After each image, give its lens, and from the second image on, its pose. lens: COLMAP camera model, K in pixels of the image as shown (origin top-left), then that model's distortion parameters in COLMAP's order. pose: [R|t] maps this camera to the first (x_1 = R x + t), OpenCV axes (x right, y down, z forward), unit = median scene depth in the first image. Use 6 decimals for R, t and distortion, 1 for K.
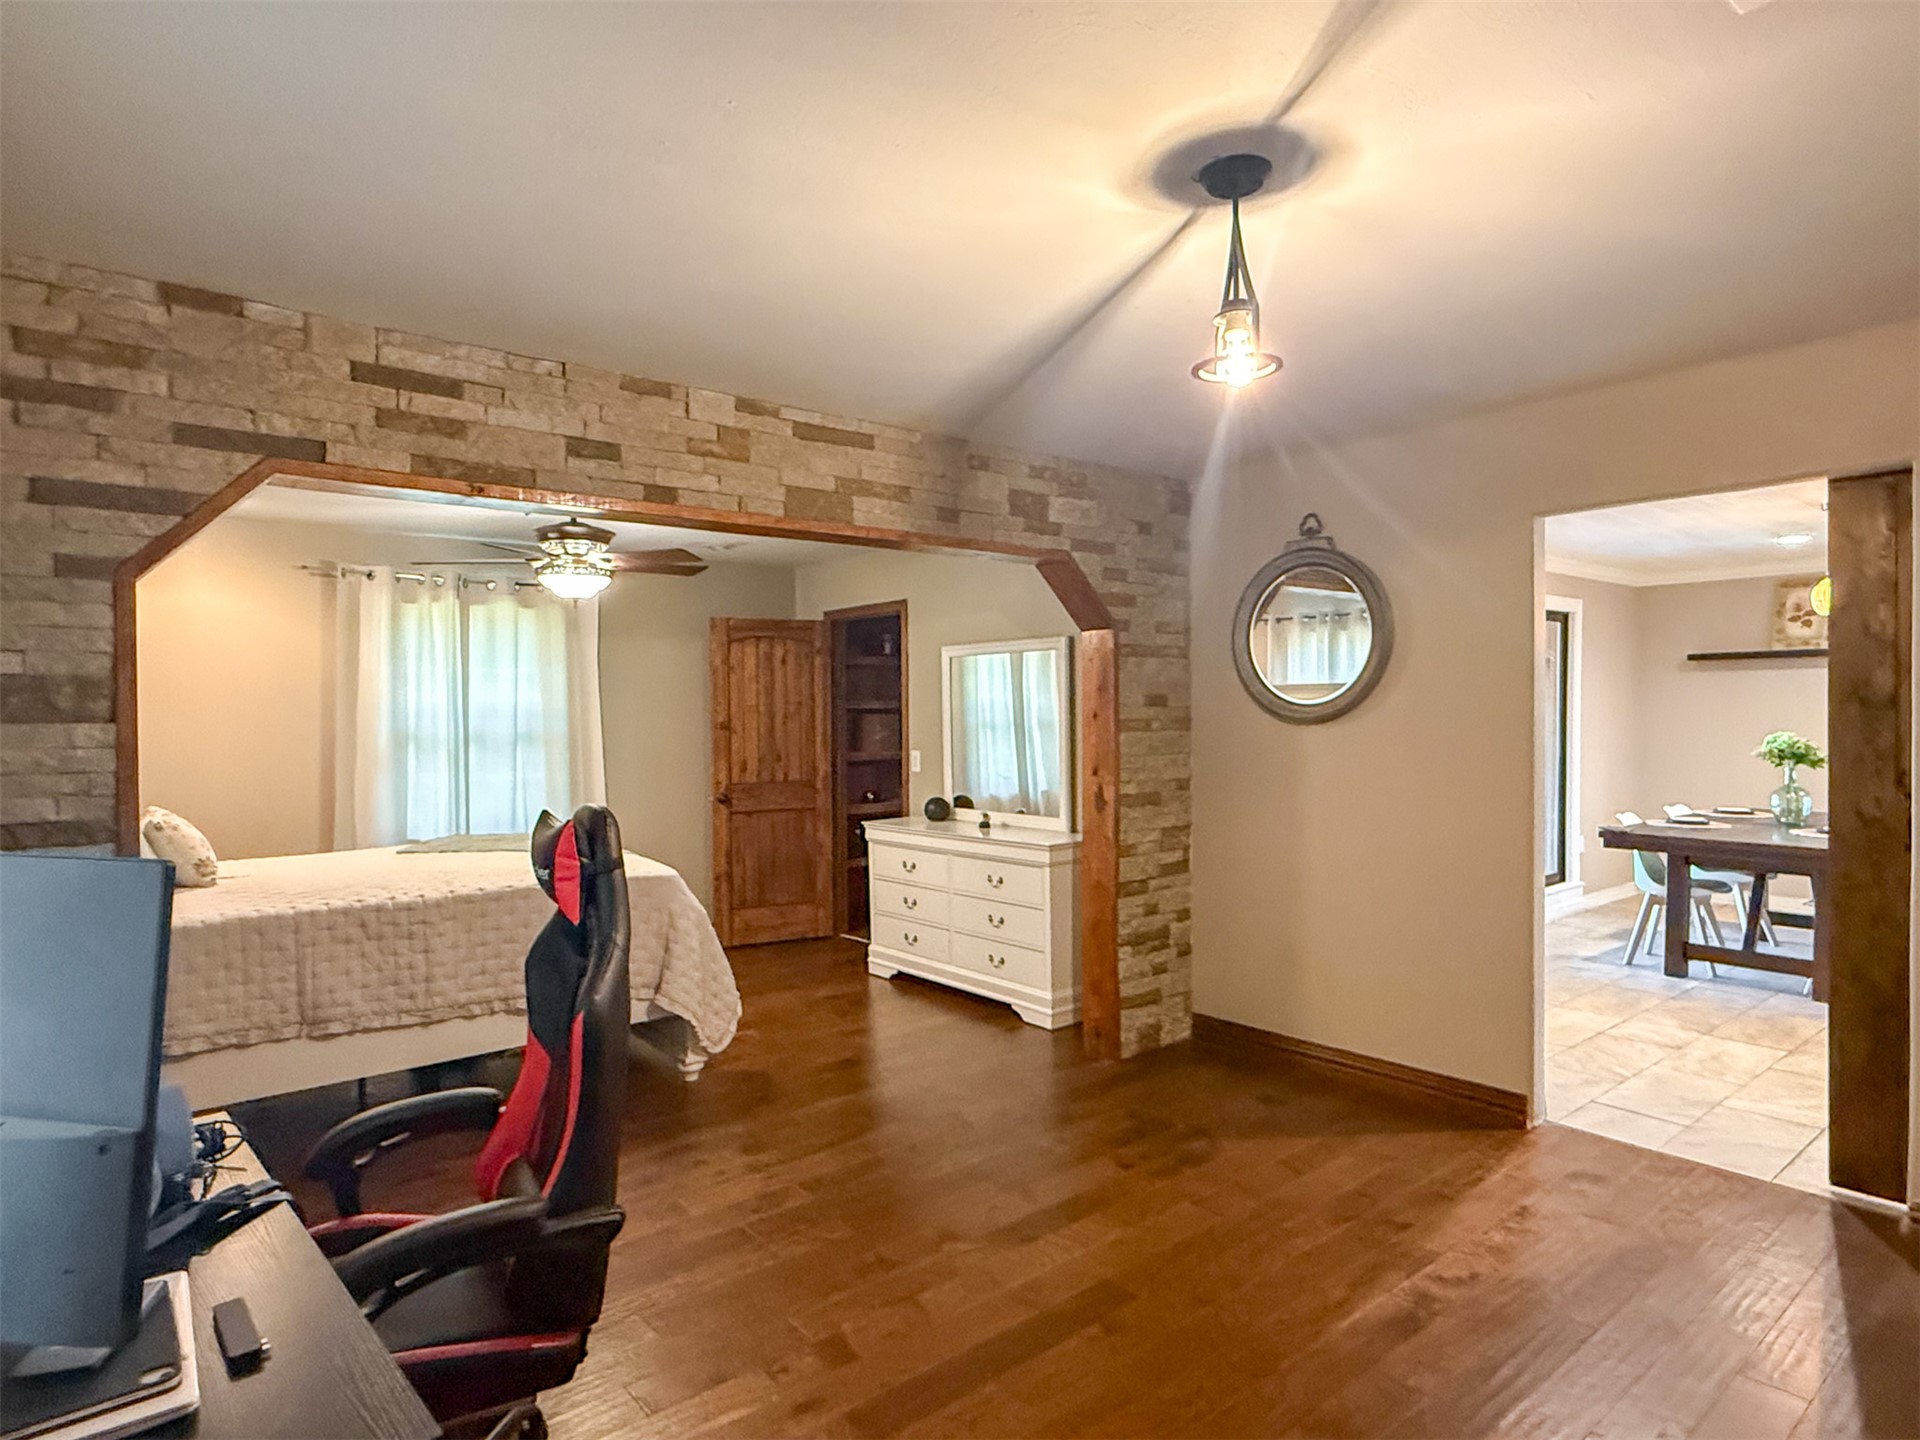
lens RADIAL K [[1059.2, 0, 953.4], [0, 1059.2, 720.6], [0, 0, 1]] dist [0.001820, -0.001417]
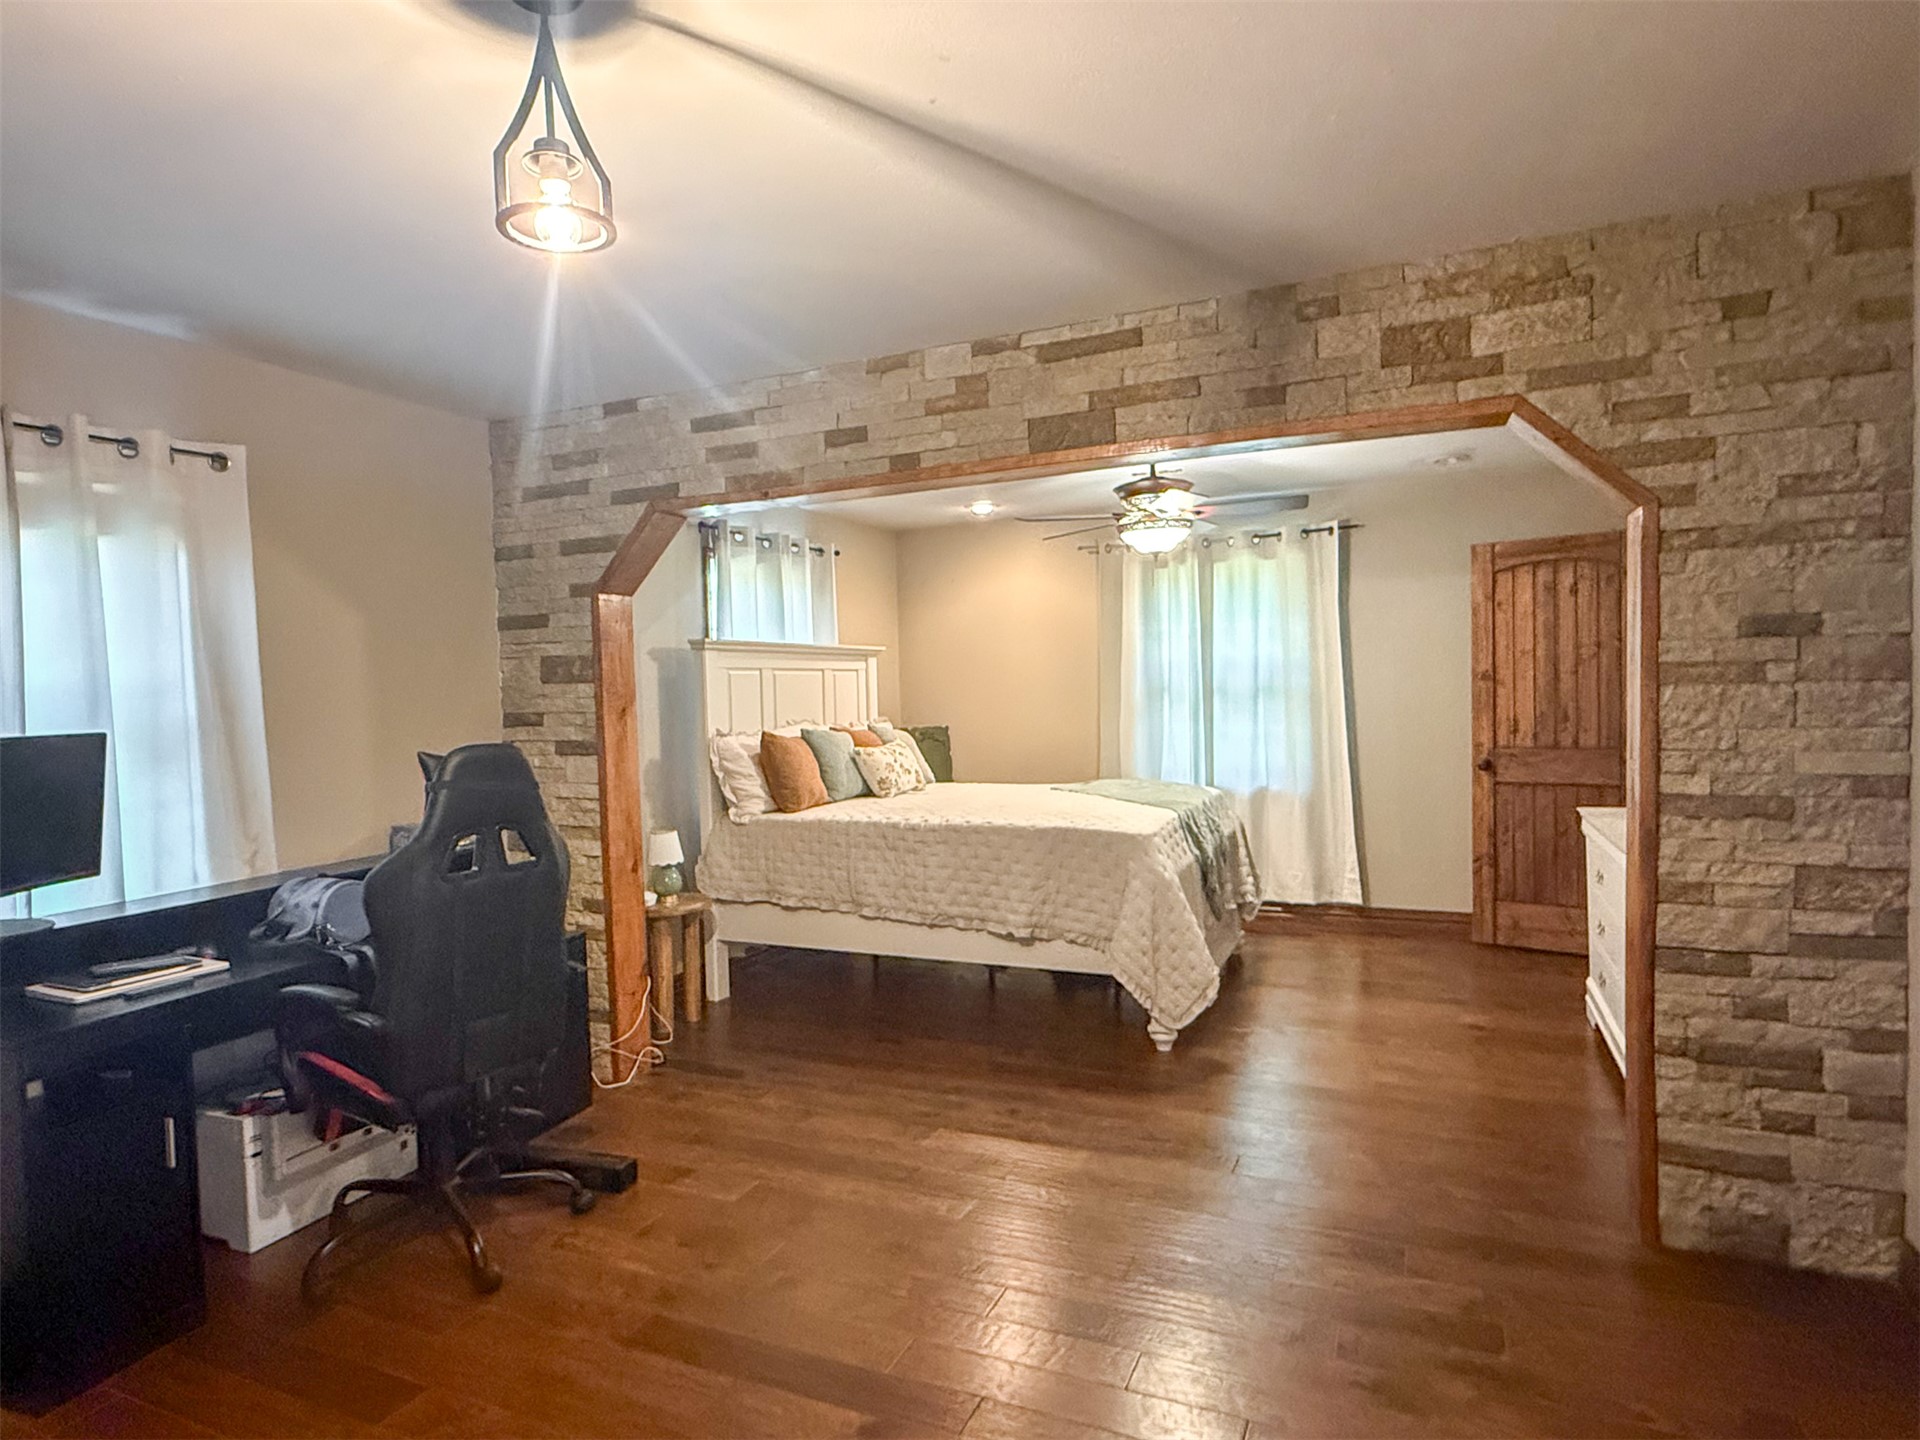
lens RADIAL K [[1059.2, 0, 959.2], [0, 1059.2, 722.0], [0, 0, 1]] dist [0.001820, -0.001417]
pose [[0.454079, 0.029223, -0.890482, 0.495471], [0.014440, 0.999089, 0.040151, 0.002540], [0.890844, -0.031090, 0.453243, 0.399968]]
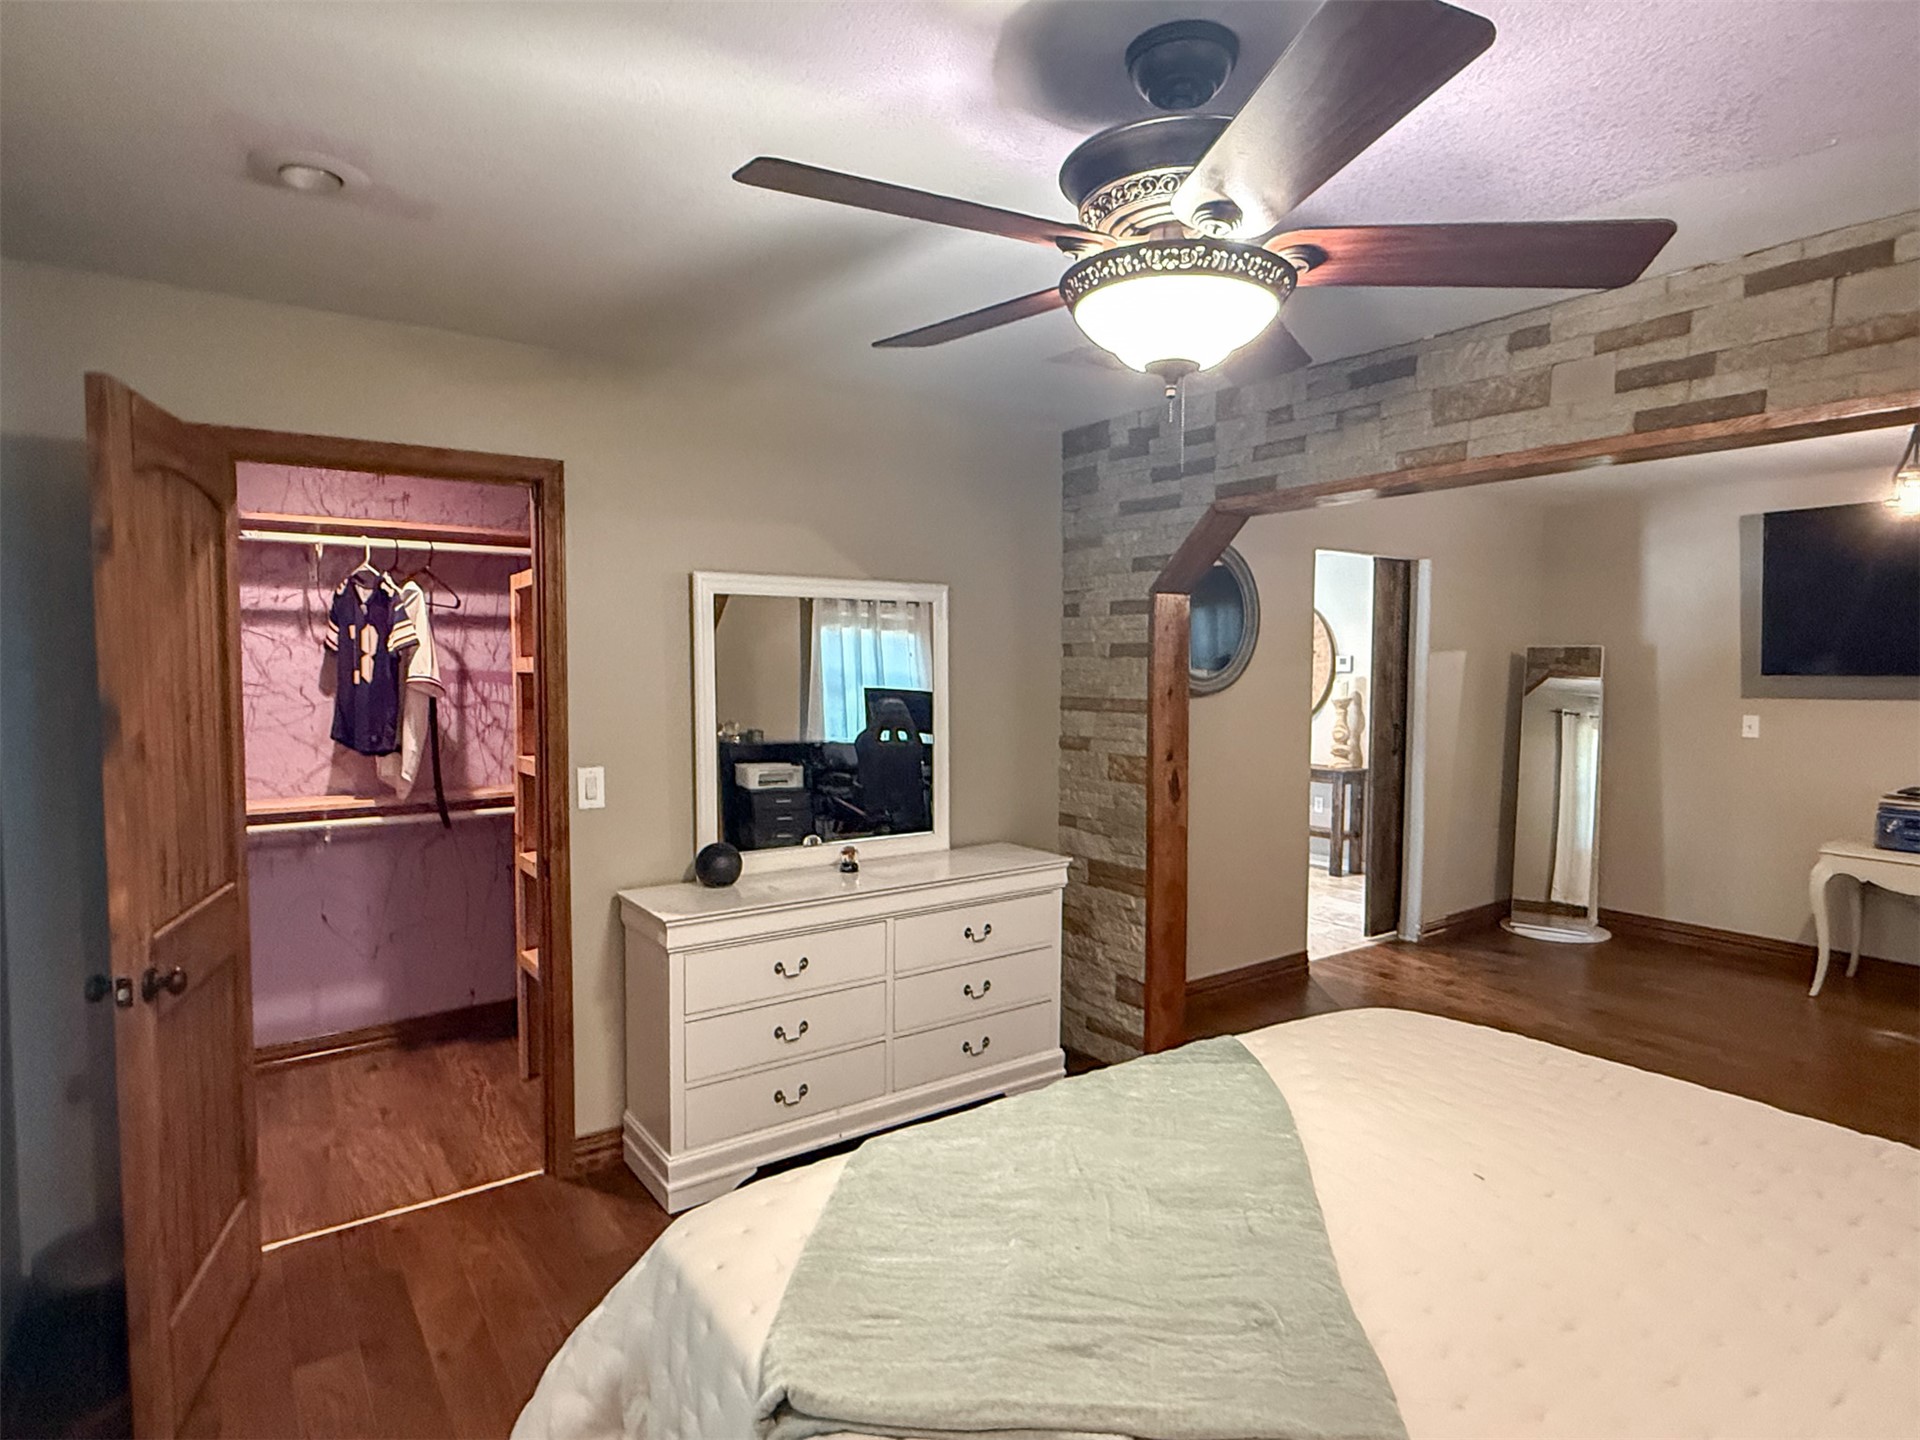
lens RADIAL K [[1059.2, 0, 956.2], [0, 1059.2, 719.9], [0, 0, 1]] dist [0.001820, -0.001417]
pose [[0.073380, -0.044702, 0.996302, -0.739087], [0.008476, 0.998987, 0.044198, -0.022219], [-0.997268, 0.005202, 0.073684, 1.095779]]
